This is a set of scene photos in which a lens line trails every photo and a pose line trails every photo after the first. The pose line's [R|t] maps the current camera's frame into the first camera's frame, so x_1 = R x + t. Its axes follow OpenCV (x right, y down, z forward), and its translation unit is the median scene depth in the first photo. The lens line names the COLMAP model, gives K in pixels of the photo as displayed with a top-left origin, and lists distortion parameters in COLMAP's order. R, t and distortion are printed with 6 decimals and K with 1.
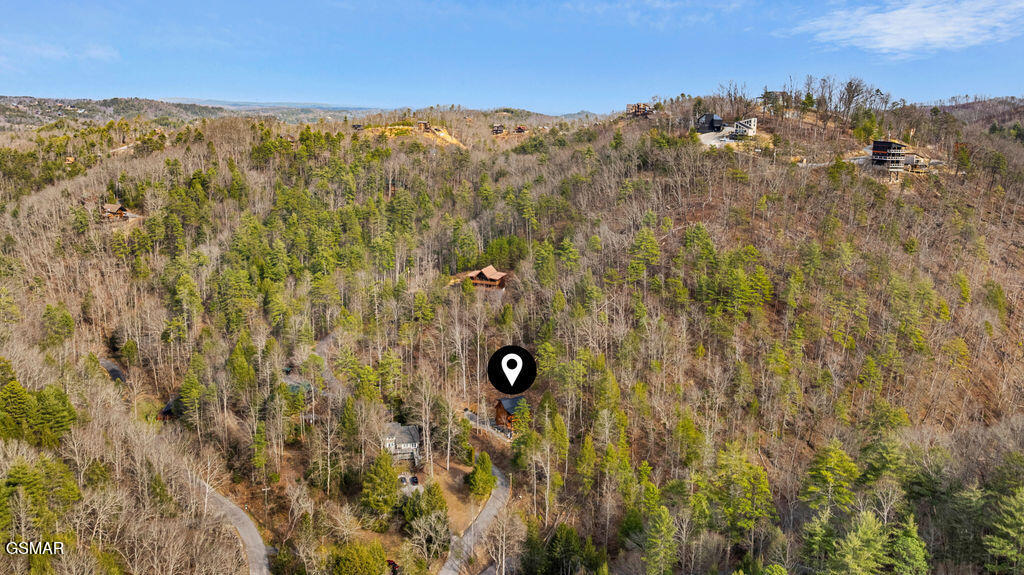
lens RADIAL K [[680.3, 0, 512.0], [0, 680.3, 287.5], [0, 0, 1]] dist [0.004378, 0.002940]
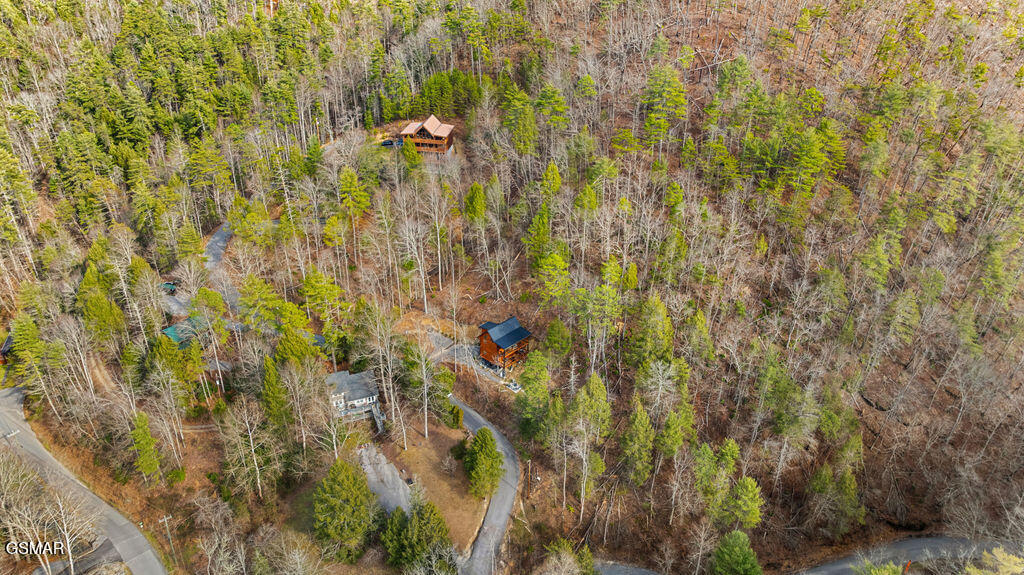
lens RADIAL K [[680.3, 0, 512.0], [0, 680.3, 287.5], [0, 0, 1]] dist [0.004378, 0.002940]
pose [[0.988986, -0.085742, 0.120645, -0.053166], [0.049891, 0.960531, 0.273661, -0.053312], [-0.139347, -0.264628, 0.954230, 0.231045]]
